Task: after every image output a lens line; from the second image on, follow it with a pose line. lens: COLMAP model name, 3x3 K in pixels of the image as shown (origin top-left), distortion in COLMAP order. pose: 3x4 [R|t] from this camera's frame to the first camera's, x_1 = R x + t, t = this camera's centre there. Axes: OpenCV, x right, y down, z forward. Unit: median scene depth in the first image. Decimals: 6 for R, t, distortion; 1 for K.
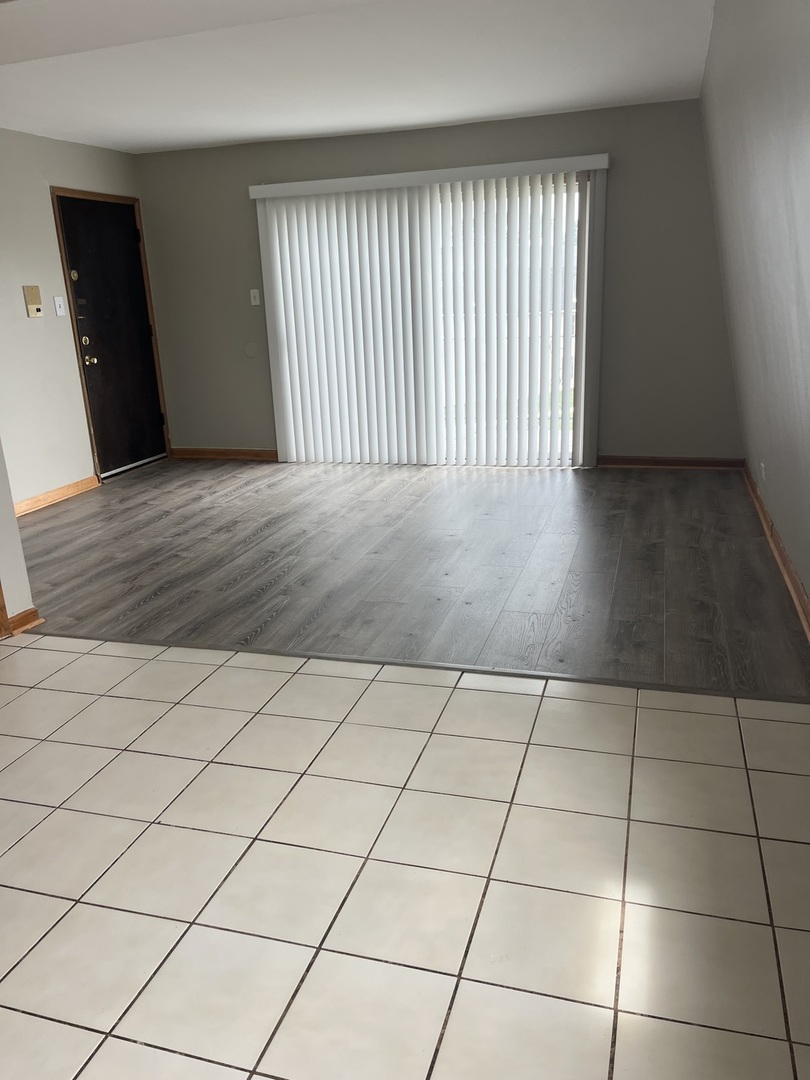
lens RADIAL K [[818.5, 0, 404.9], [0, 818.5, 541.1], [0, 0, 1]] dist [0.037259, -0.018072]
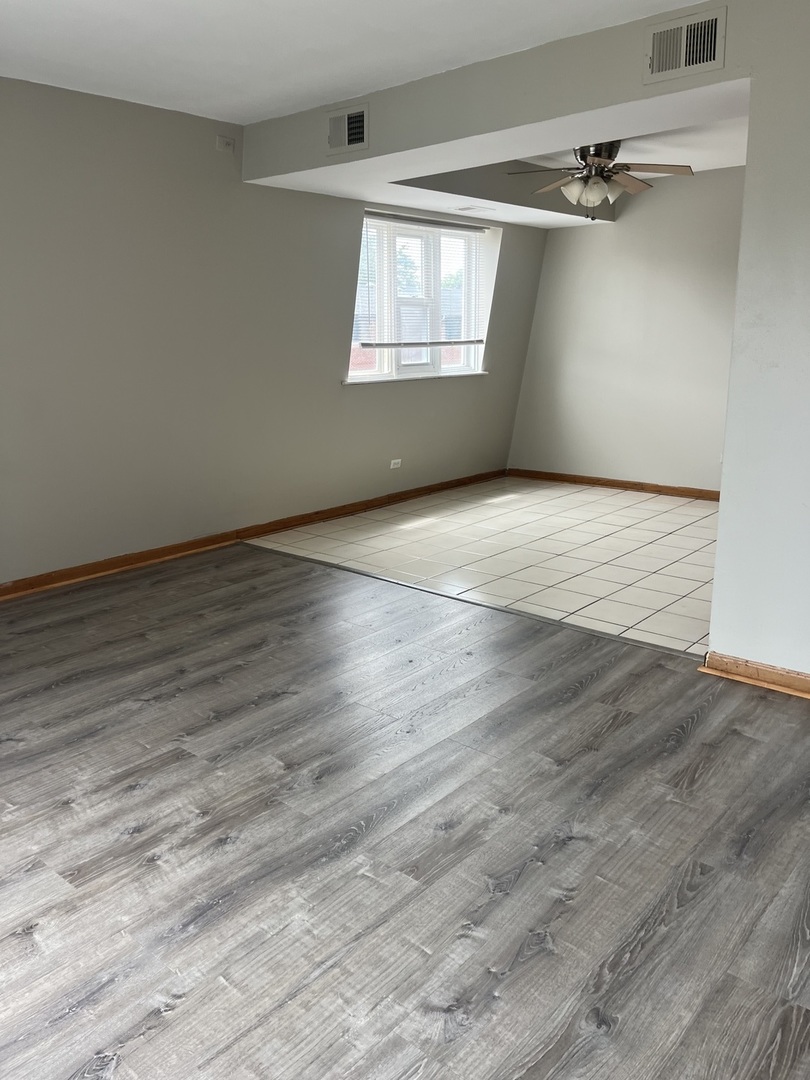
lens RADIAL K [[818.5, 0, 404.2], [0, 818.5, 539.2], [0, 0, 1]] dist [0.037259, -0.018072]
pose [[-0.910232, -0.041841, 0.411979, -0.368804], [0.172993, 0.865486, 0.470113, -0.366813], [-0.376232, 0.499182, -0.780555, 1.270648]]
